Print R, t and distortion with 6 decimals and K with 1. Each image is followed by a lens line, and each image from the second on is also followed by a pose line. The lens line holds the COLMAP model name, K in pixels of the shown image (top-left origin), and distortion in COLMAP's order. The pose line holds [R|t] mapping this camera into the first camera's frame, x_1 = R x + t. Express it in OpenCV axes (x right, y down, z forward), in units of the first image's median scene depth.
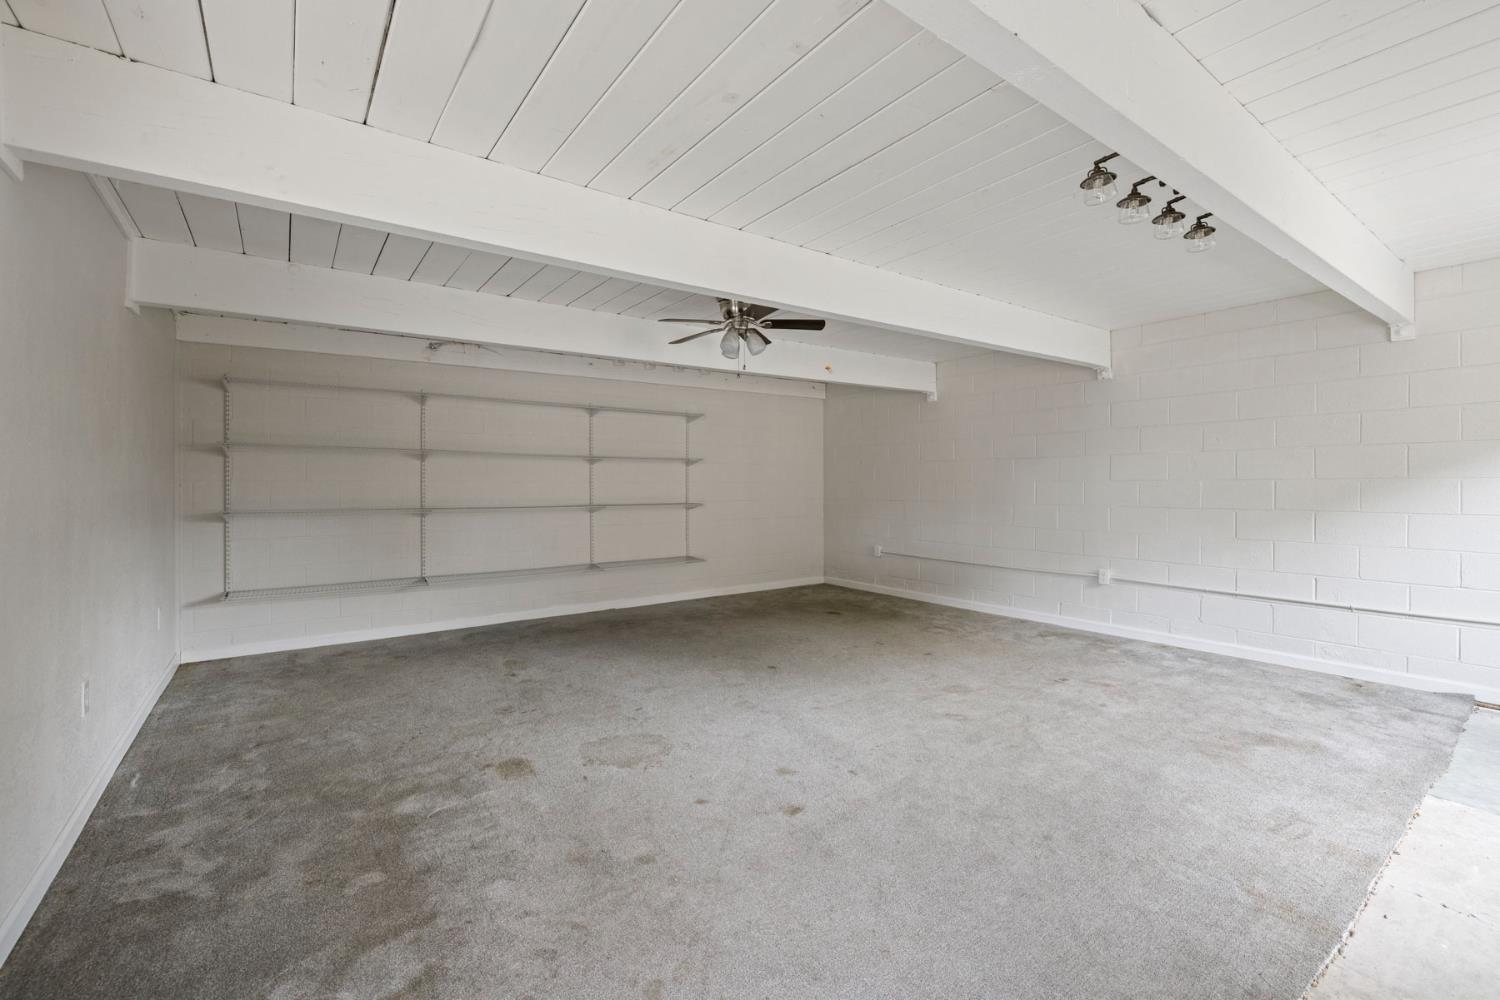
lens RADIAL K [[627.3, 0, 750.7], [0, 627.3, 492.6], [0, 0, 1]] dist [-0.000497, -0.000223]
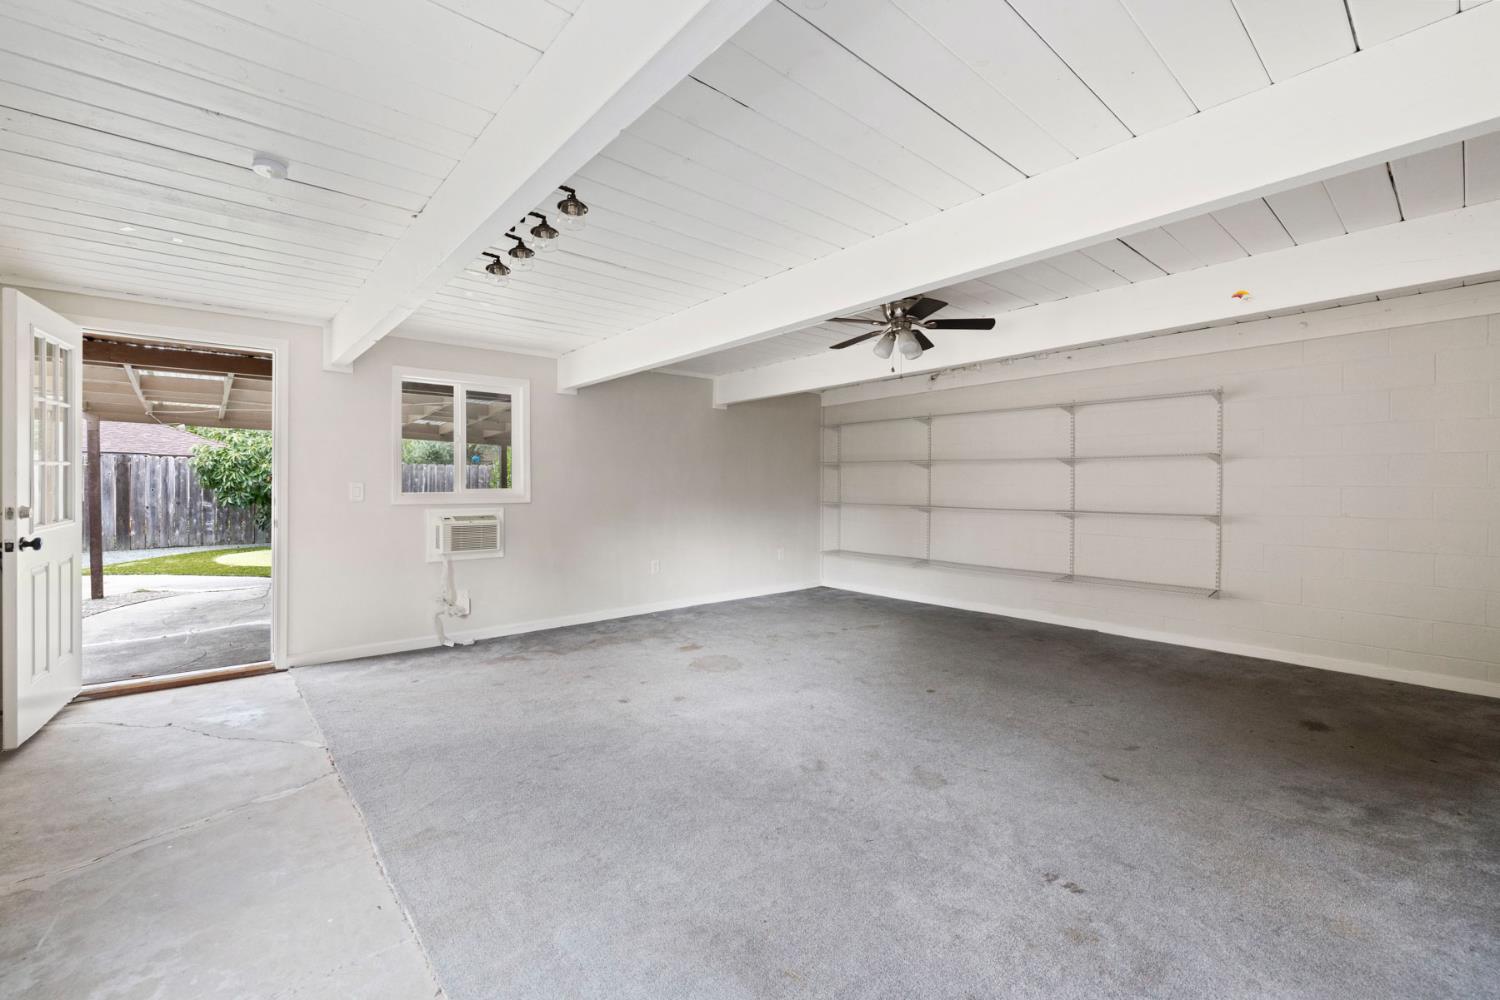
lens RADIAL K [[633.2, 0, 754.5], [0, 633.2, 483.2], [0, 0, 1]] dist [0.000626, -0.000019]
pose [[0.087760, -0.002937, -0.996137, 0.729149], [-0.019752, 0.999794, -0.004687, -0.007700], [0.995946, 0.020087, 0.087683, 0.528896]]
